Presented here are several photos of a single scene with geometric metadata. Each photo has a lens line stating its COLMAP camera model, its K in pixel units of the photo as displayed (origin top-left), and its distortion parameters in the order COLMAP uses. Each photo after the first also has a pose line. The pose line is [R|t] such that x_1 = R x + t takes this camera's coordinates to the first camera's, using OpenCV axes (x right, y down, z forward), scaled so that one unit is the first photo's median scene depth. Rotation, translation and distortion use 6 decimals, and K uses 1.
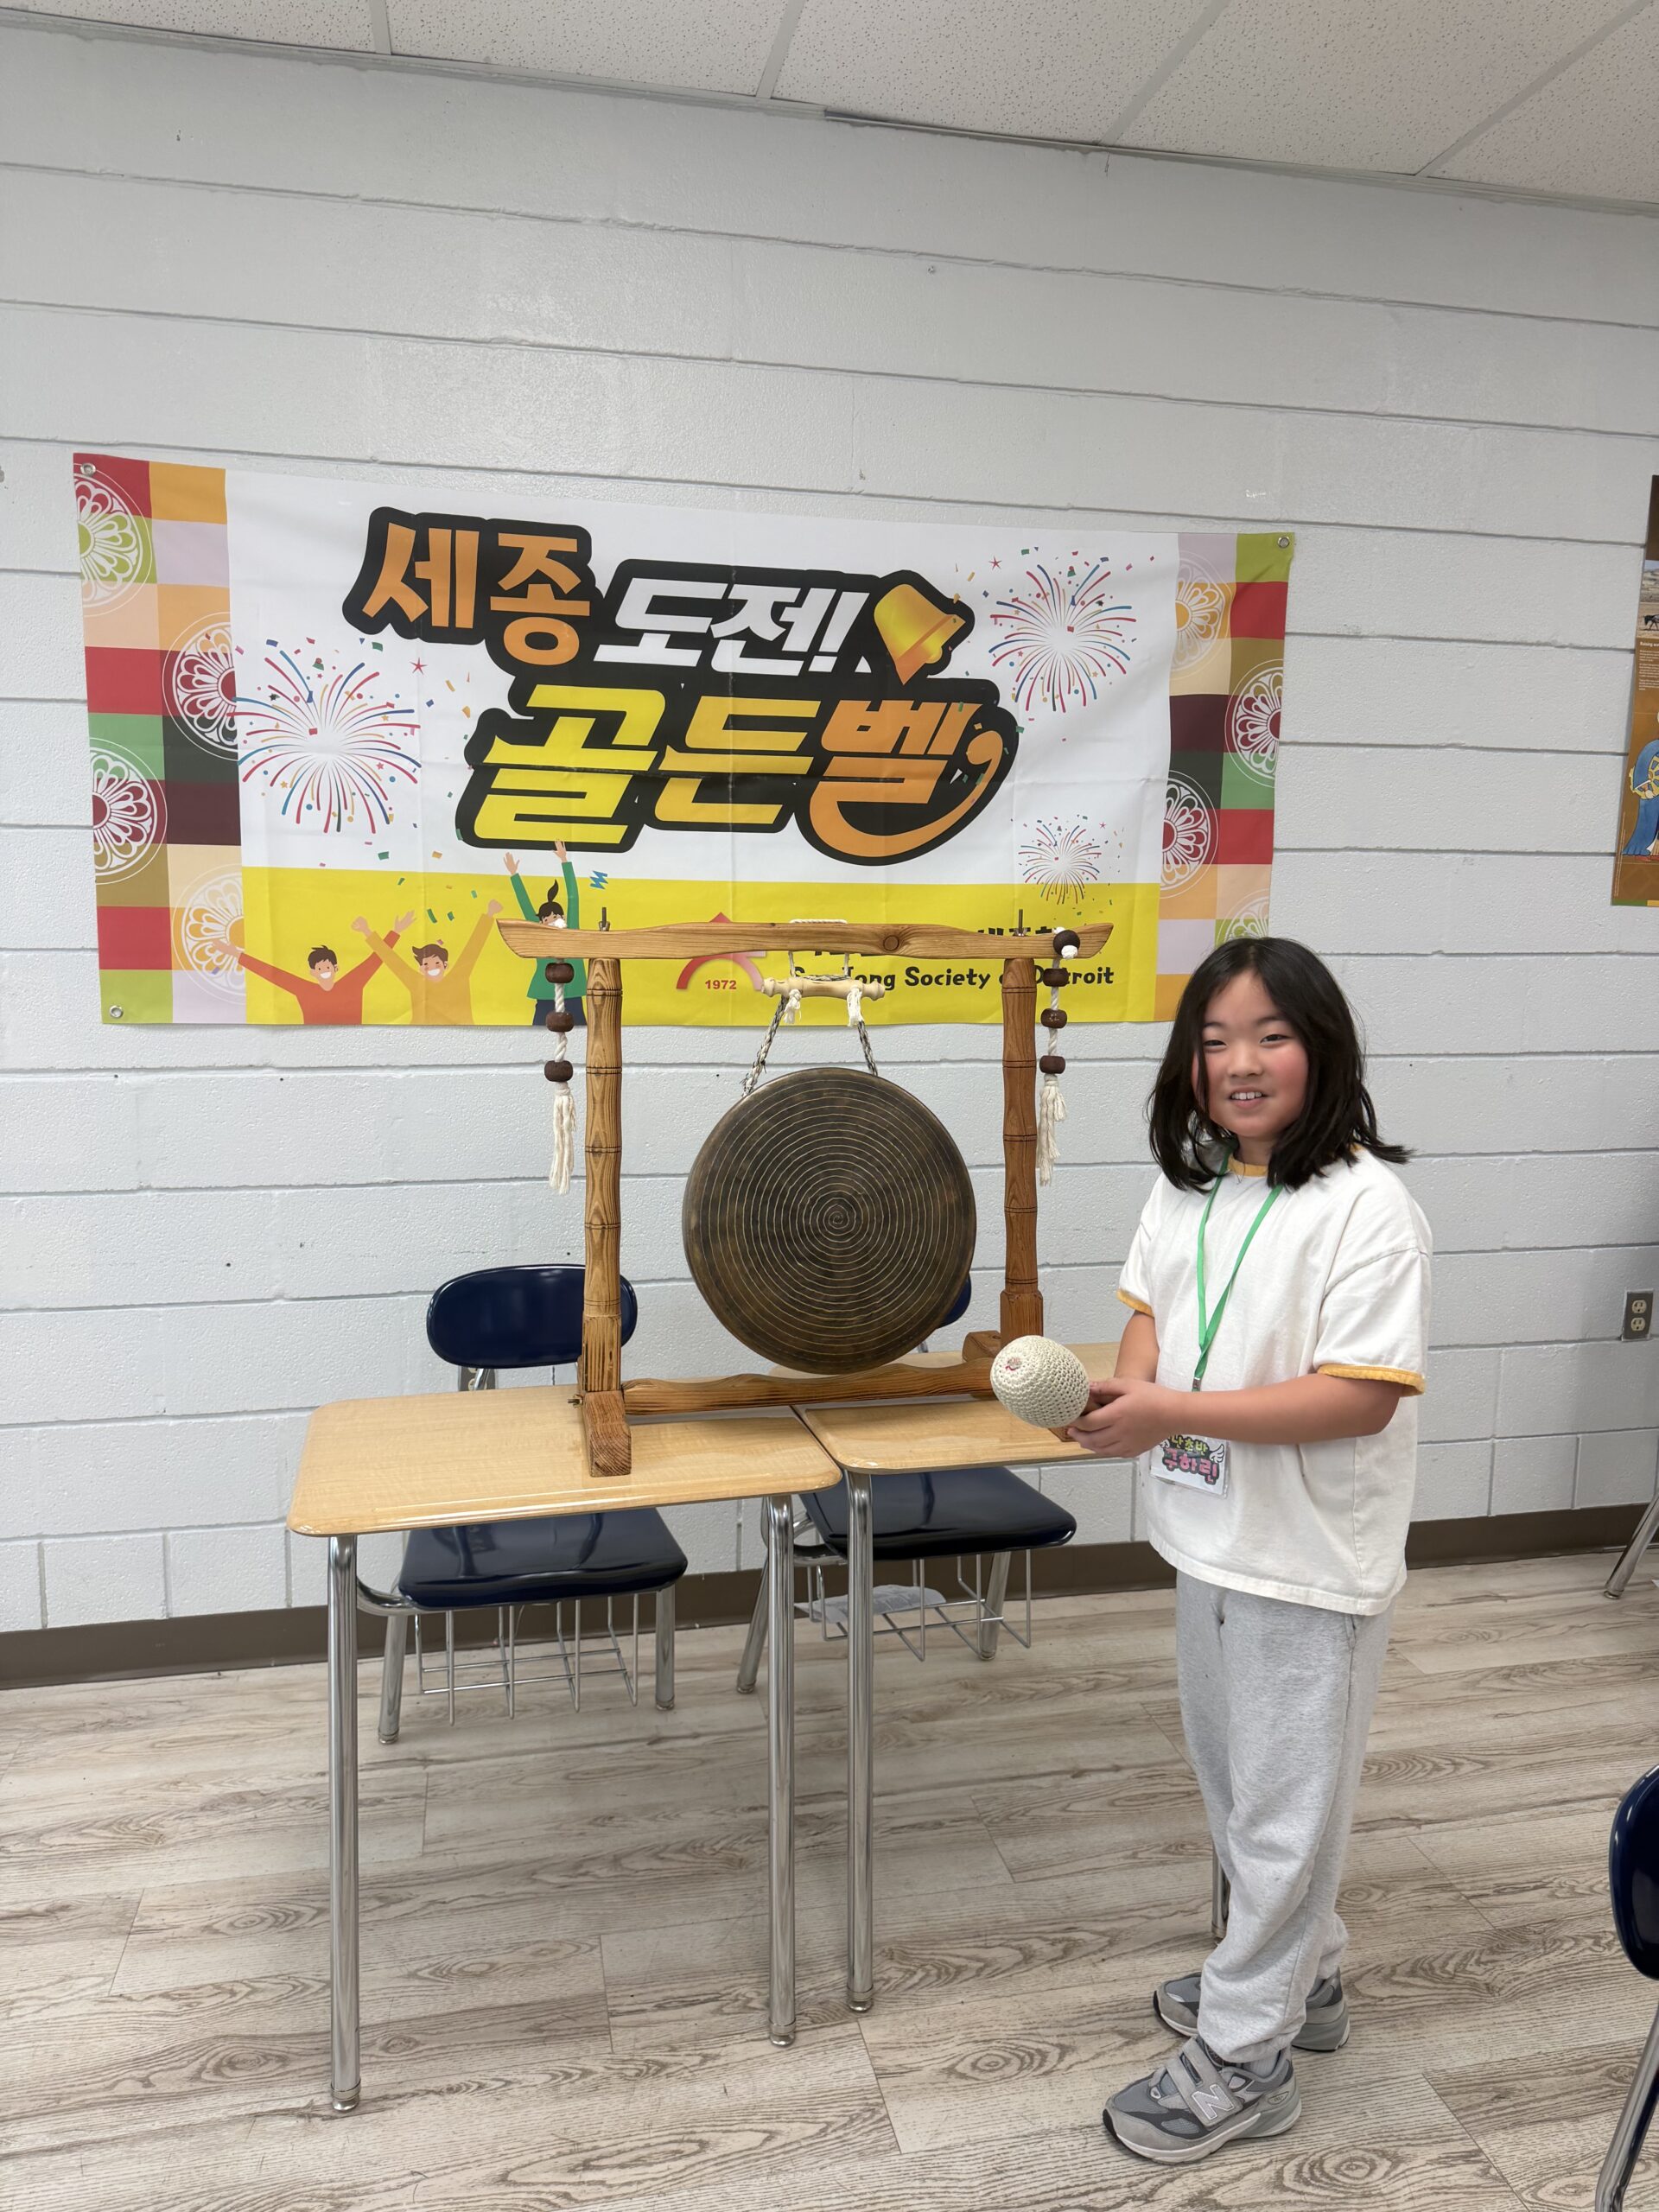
lens RADIAL K [[1593.3, 0, 854.1], [0, 1593.3, 1109.2], [0, 0, 1]] dist [0.076507, -0.011999]
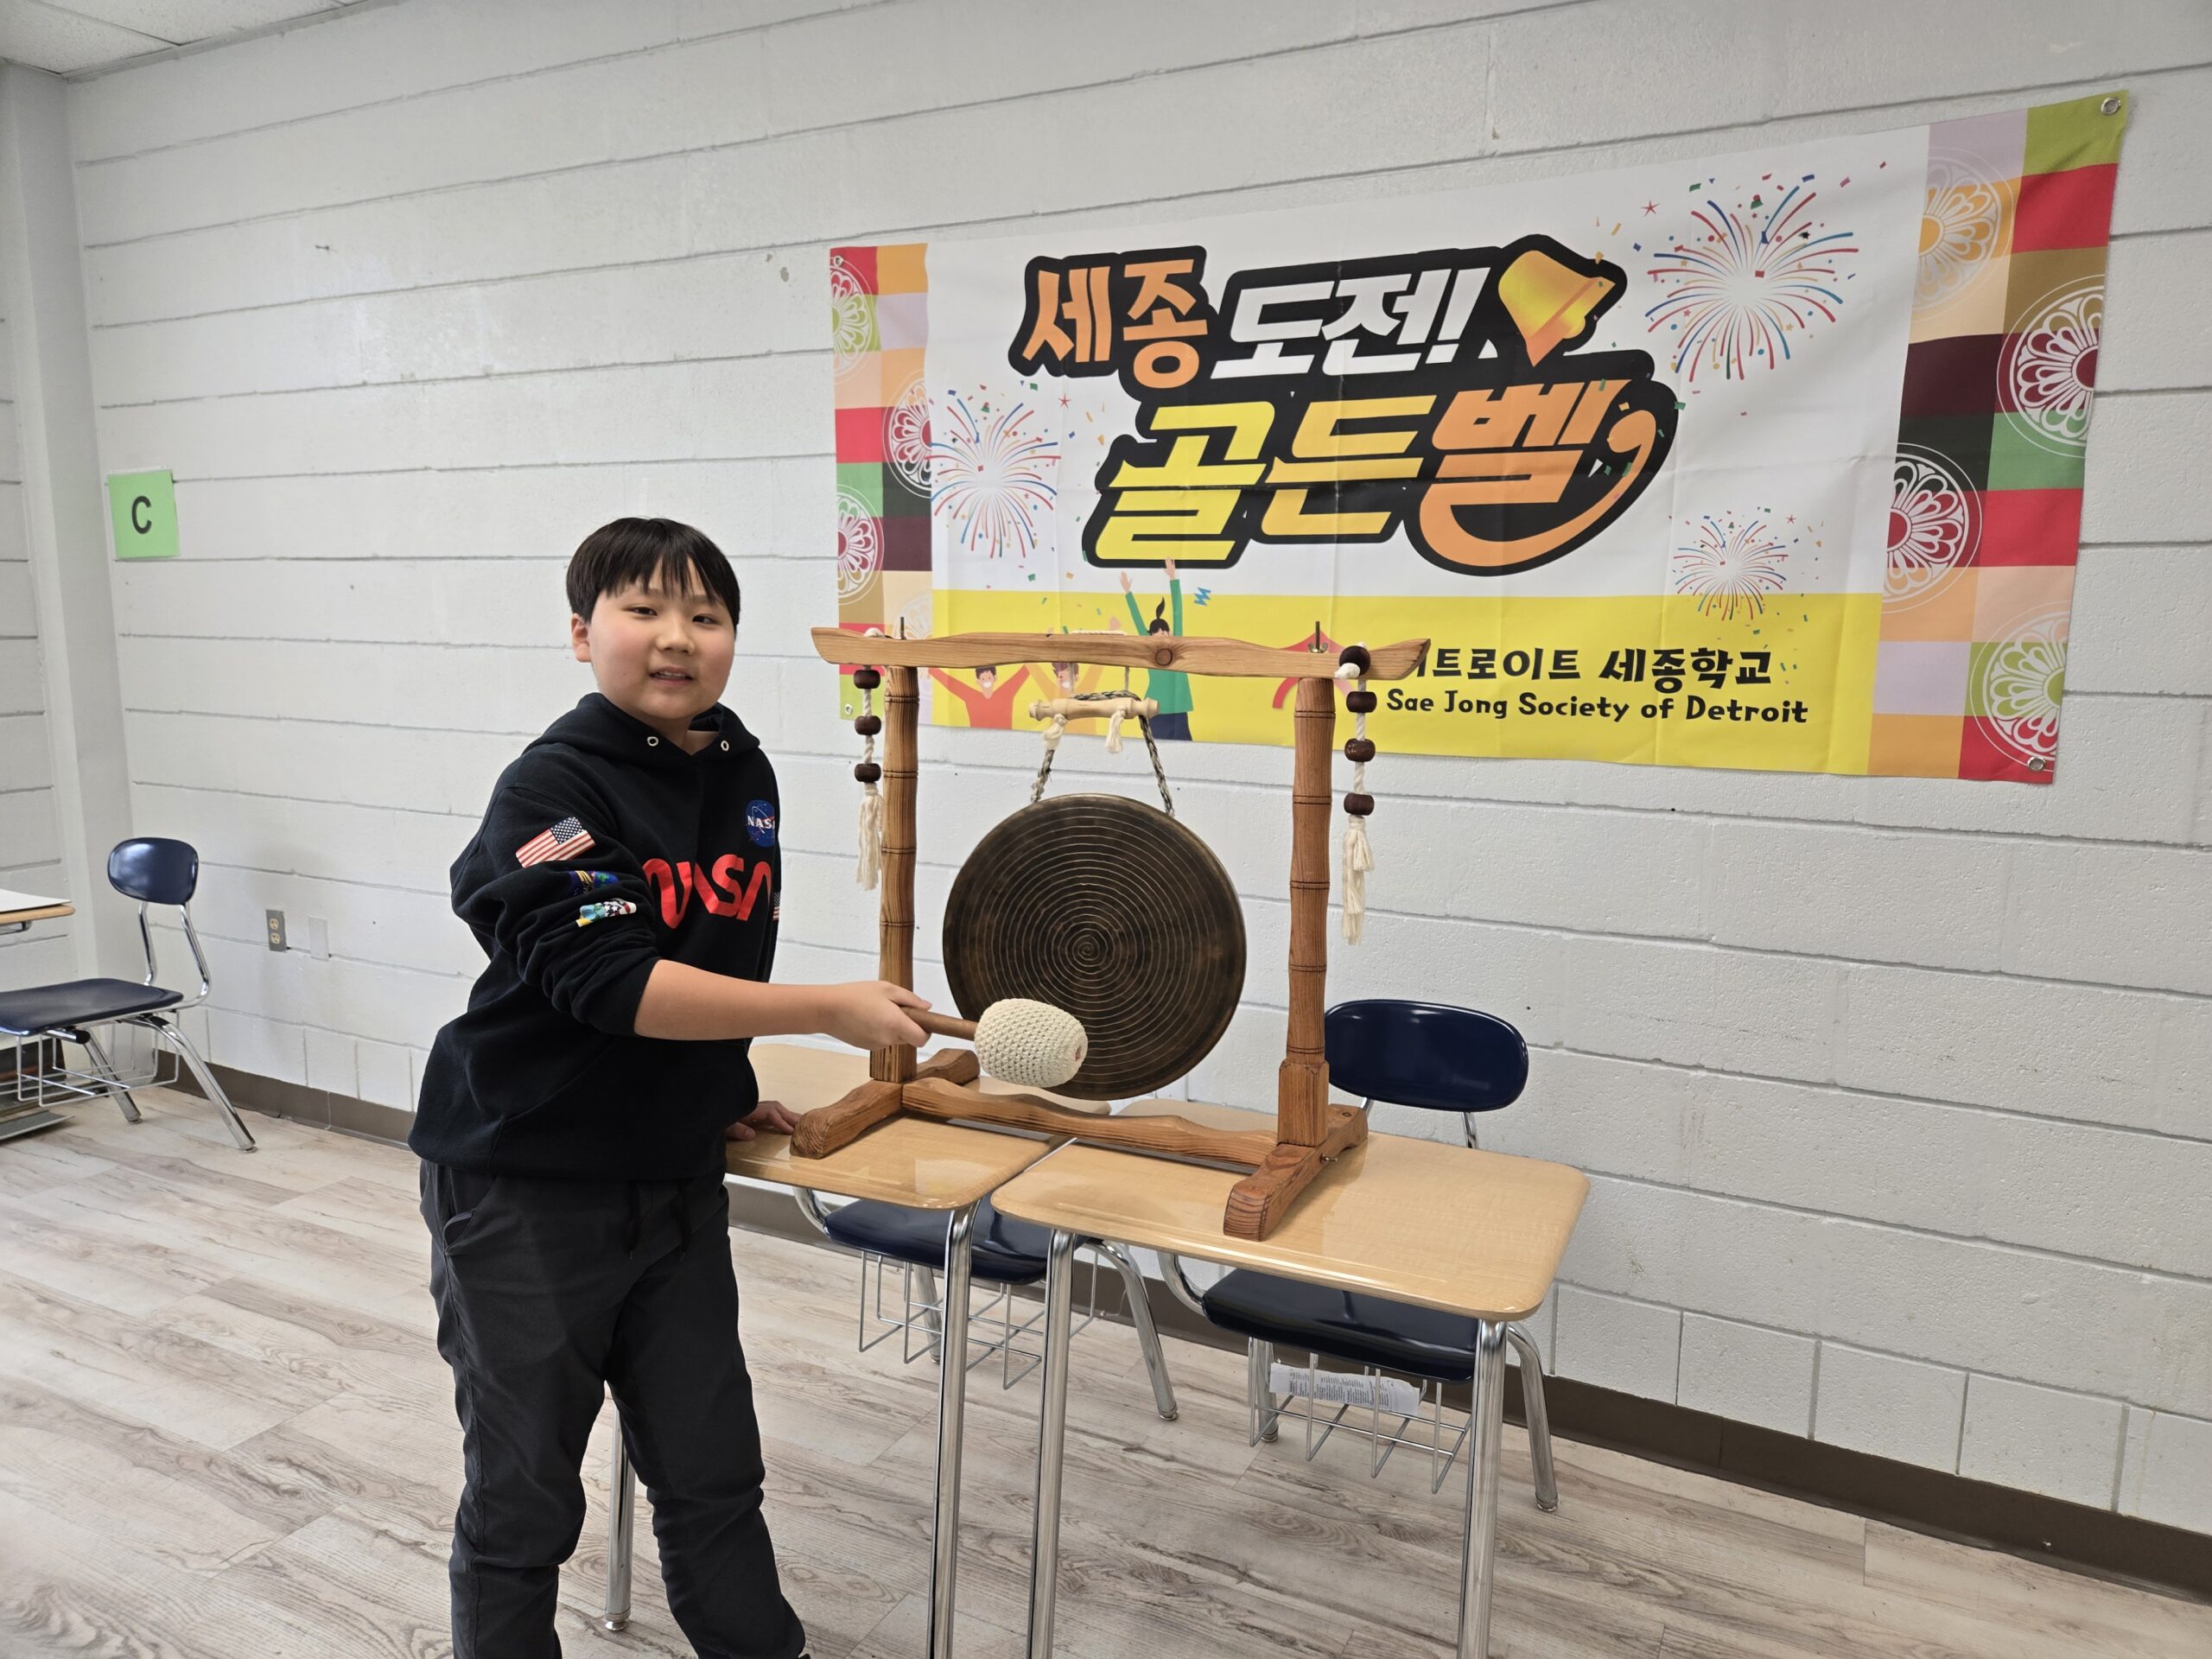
lens RADIAL K [[1455.3, 0, 1146.7], [0, 1455.3, 837.8], [0, 0, 1]] dist [0.033350, -0.024788]
pose [[0.773783, 0.093593, -0.626498, 0.400138], [-0.088402, 0.995301, 0.039505, -0.024638], [0.627252, 0.024815, 0.778421, 0.265099]]
